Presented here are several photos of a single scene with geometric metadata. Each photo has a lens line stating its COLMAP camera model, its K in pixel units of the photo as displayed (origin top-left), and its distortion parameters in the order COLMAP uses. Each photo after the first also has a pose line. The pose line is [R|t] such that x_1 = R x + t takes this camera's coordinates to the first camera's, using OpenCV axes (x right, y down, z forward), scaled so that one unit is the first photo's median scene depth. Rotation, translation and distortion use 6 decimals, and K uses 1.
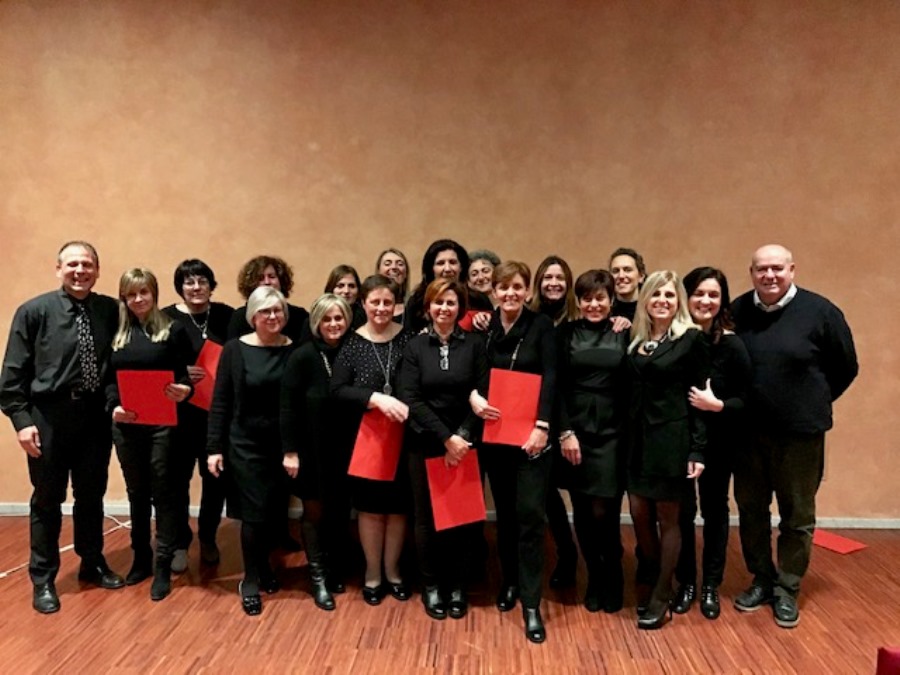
lens RADIAL K [[728.3, 0, 450.0], [0, 728.3, 338.5], [0, 0, 1]] dist [-0.013161, -0.024737]
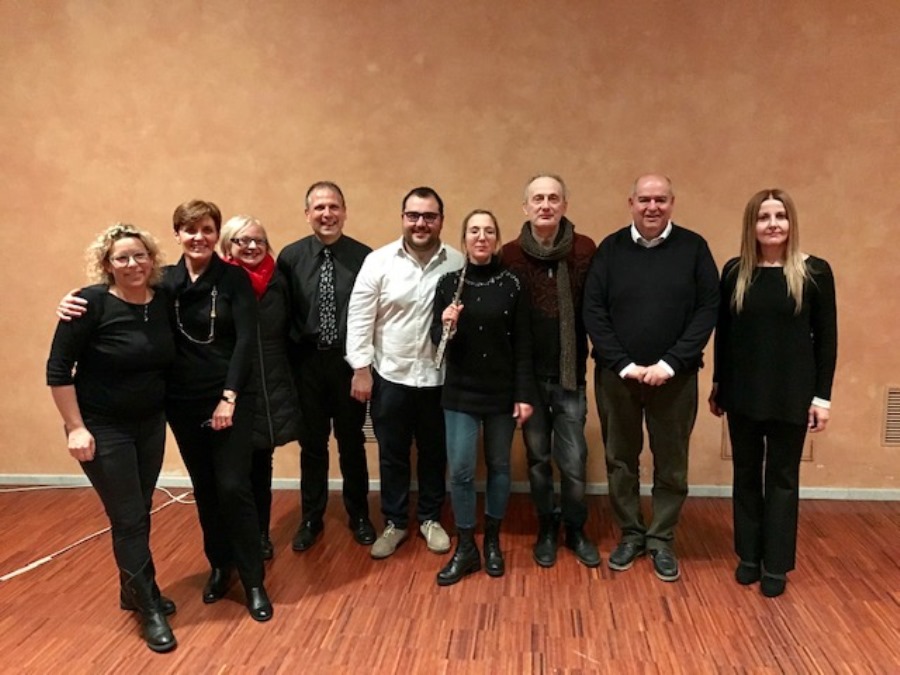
lens RADIAL K [[728.3, 0, 449.3], [0, 728.3, 339.0], [0, 0, 1]] dist [-0.013161, -0.024737]
pose [[0.997409, -0.015708, -0.070204, -0.057449], [0.020636, 0.997332, 0.070023, -0.002290], [0.068917, -0.071291, 0.995072, 0.177831]]
